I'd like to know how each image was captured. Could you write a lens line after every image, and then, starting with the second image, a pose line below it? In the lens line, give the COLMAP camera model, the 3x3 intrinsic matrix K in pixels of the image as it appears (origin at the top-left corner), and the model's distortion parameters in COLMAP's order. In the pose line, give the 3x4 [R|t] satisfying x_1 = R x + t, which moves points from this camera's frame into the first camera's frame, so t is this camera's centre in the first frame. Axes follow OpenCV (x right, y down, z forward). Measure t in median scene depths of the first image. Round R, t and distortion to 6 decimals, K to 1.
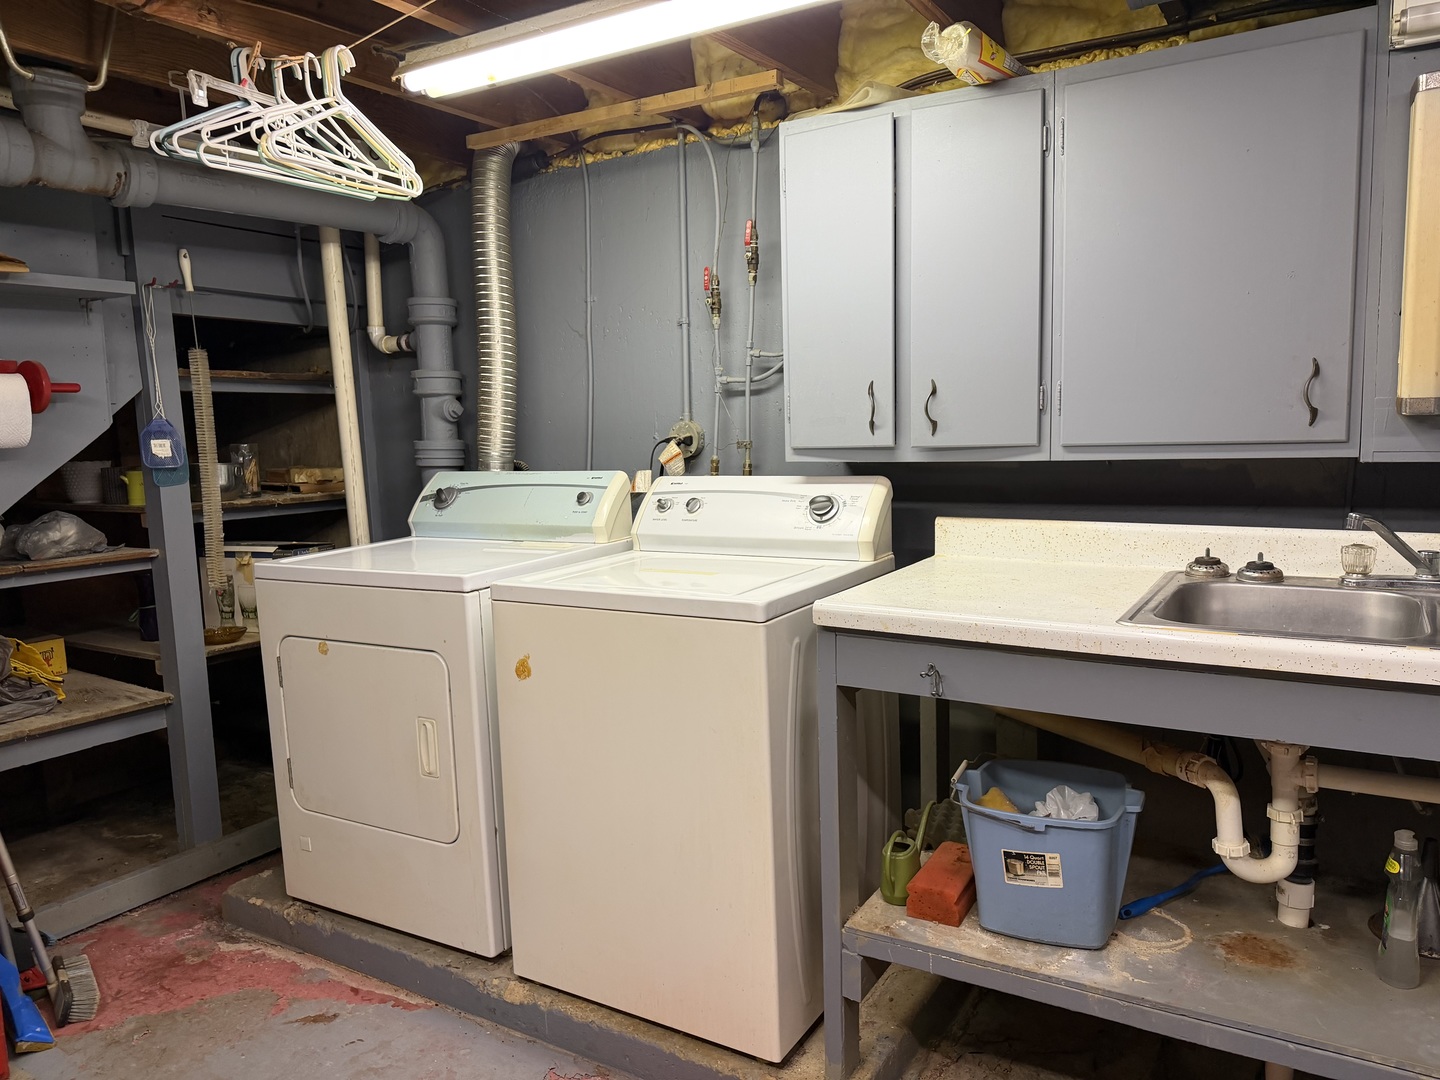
lens RADIAL K [[1003.8, 0, 765.1], [0, 1003.8, 561.6], [0, 0, 1]] dist [0.068471, -0.081565]
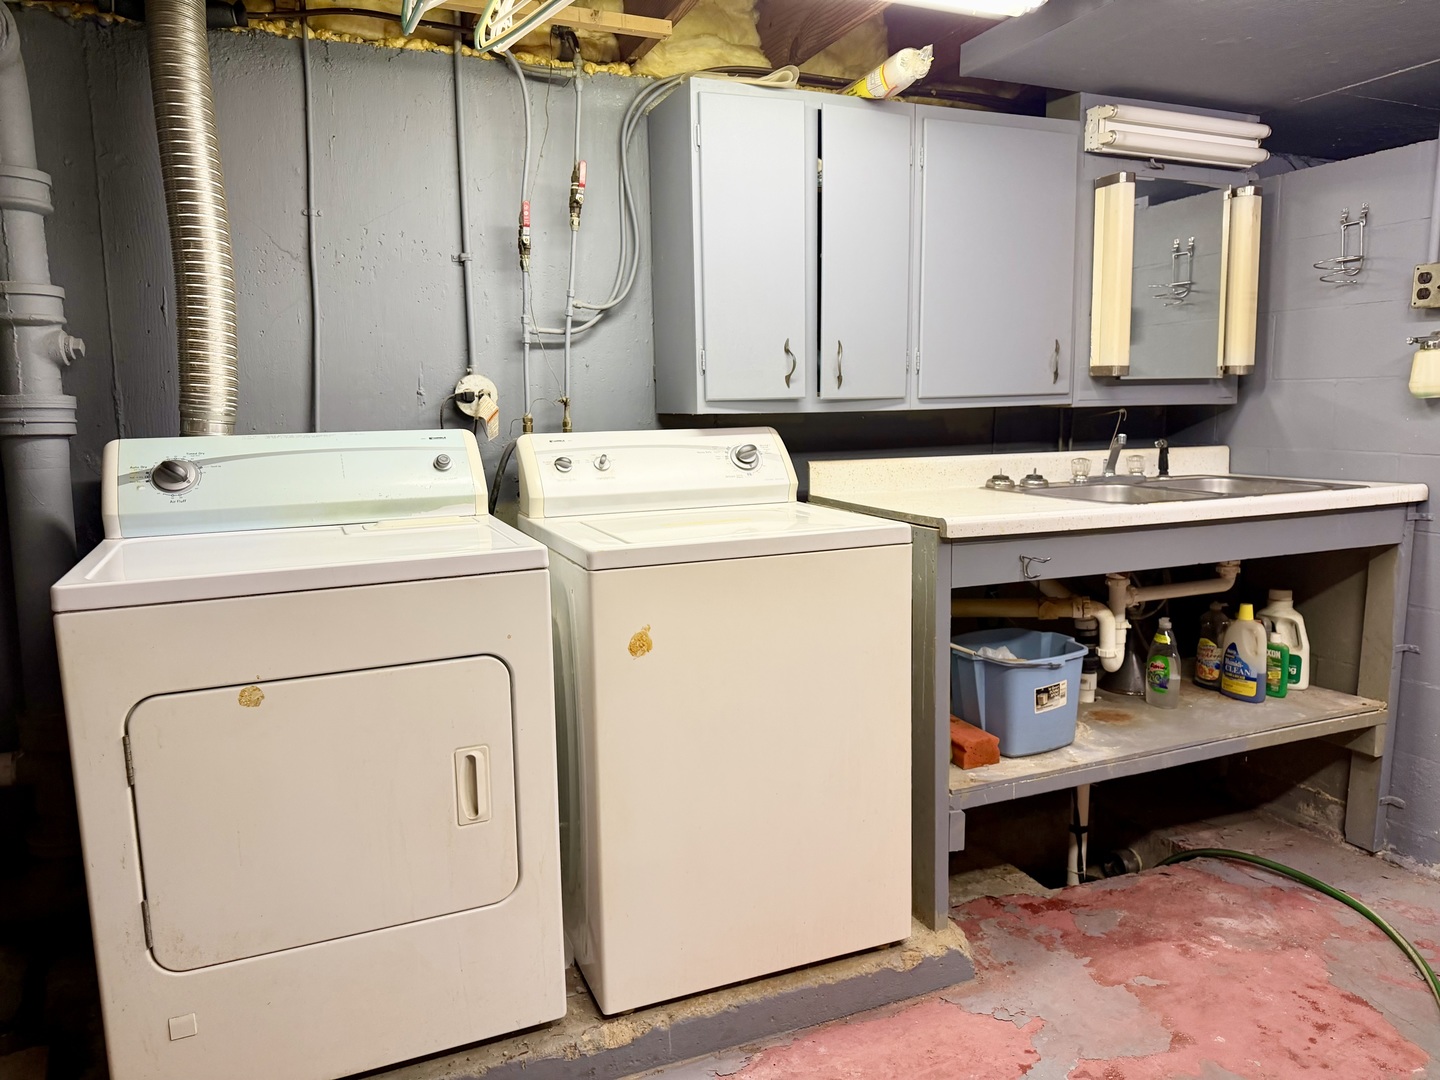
lens RADIAL K [[987.7, 0, 727.0], [0, 987.7, 546.0], [0, 0, 1]] dist [0.118985, -0.153351]
pose [[0.603566, -0.099563, 0.791072, -0.885554], [0.112289, 0.992898, 0.039291, -0.002832], [-0.789366, 0.065114, 0.610460, 0.422328]]
